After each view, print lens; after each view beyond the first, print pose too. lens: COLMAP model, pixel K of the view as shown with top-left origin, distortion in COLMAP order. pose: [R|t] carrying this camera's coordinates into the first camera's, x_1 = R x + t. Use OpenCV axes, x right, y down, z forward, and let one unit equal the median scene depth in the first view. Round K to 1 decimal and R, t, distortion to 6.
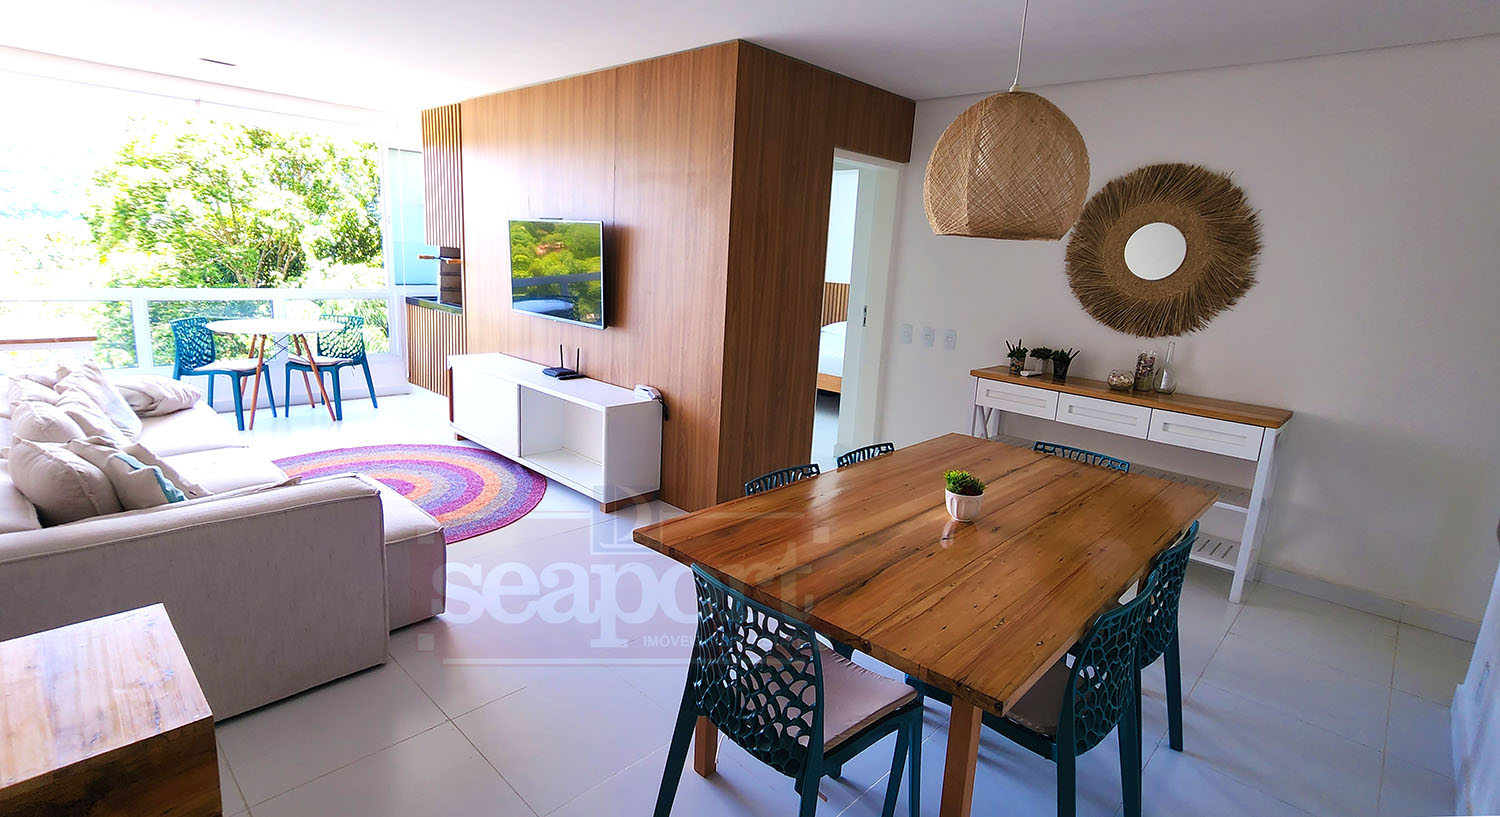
lens RADIAL K [[720.4, 0, 750.0], [0, 720.4, 401.0], [0, 0, 1]] dist [0.020610, -0.000573]
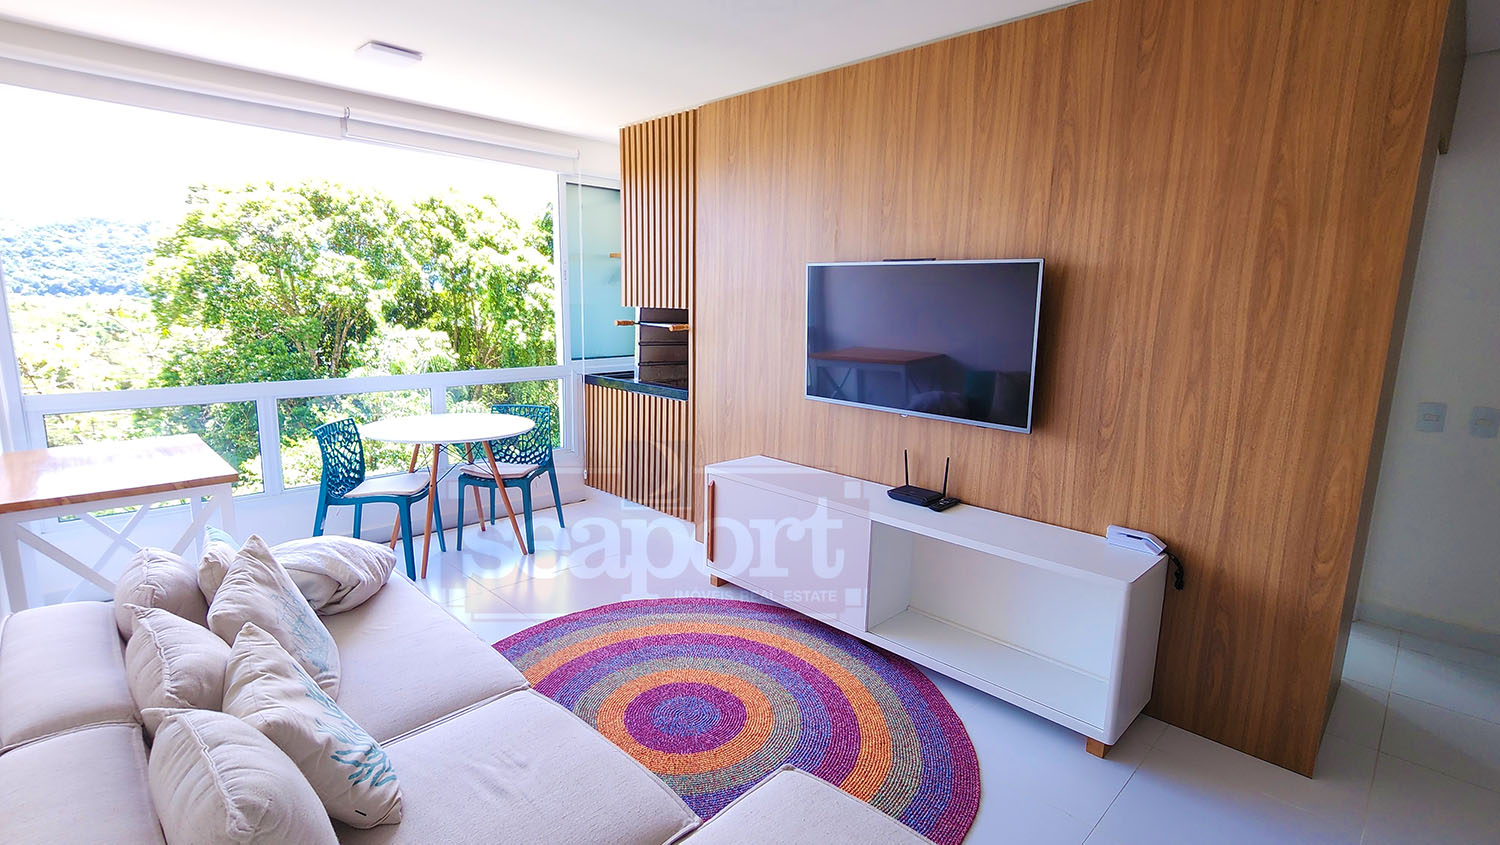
lens RADIAL K [[696.1, 0, 751.6], [0, 696.1, 424.2], [0, 0, 1]] dist [-0.004695, 0.001405]
pose [[0.999382, -0.031597, -0.015400, -0.300760], [0.031141, 0.999093, -0.029032, -0.067694], [0.016303, 0.028535, 0.999460, 0.279874]]
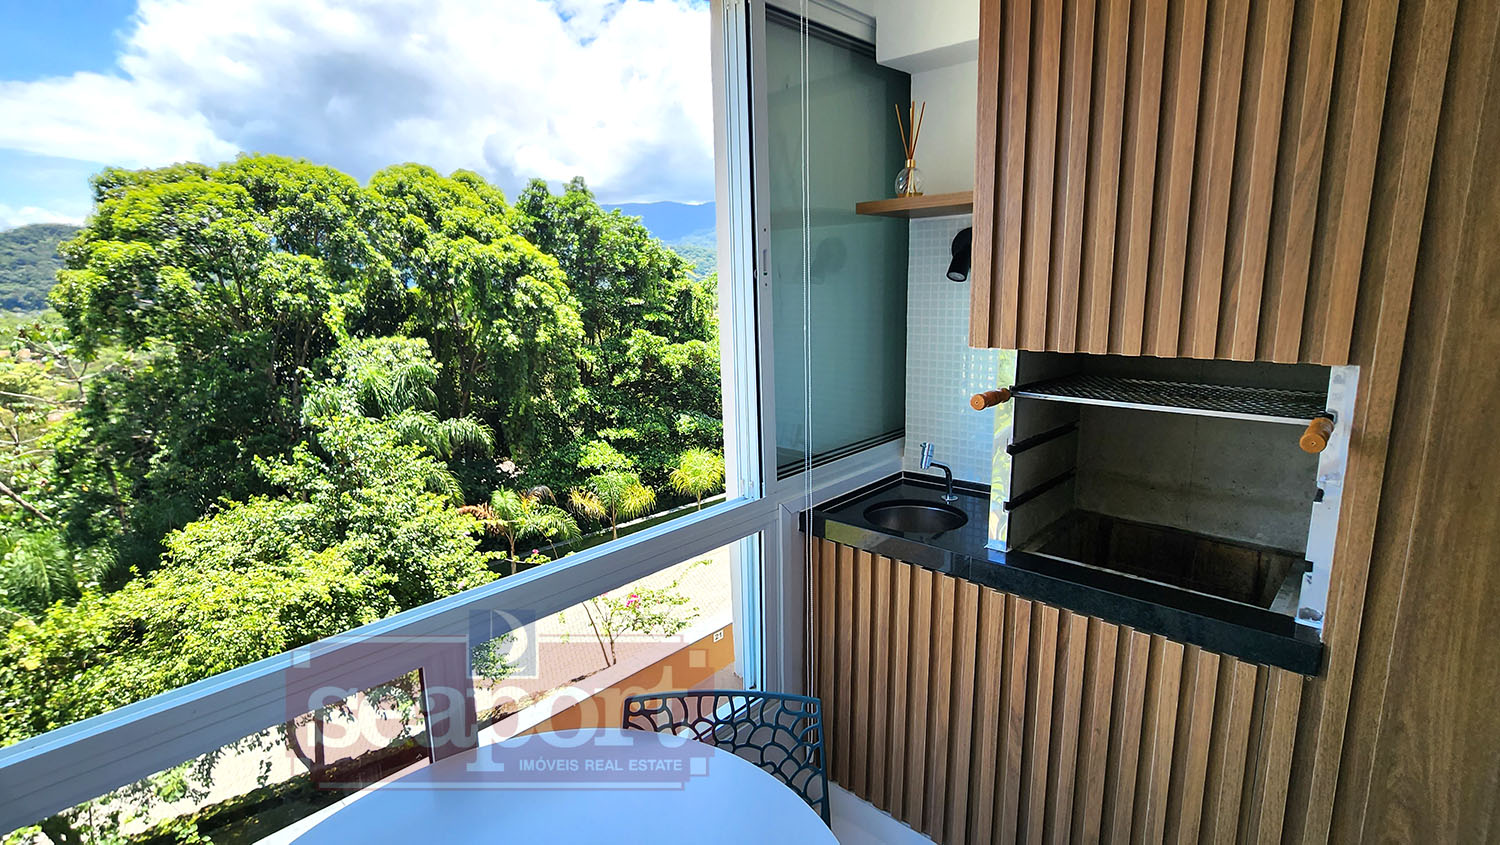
lens RADIAL K [[696.1, 0, 747.5], [0, 696.1, 411.1], [0, 0, 1]] dist [-0.004695, 0.001405]
pose [[0.996564, -0.082775, 0.002910, -0.540775], [0.082814, 0.996407, -0.017736, -0.208534], [-0.001431, 0.017916, 0.999838, 0.778965]]
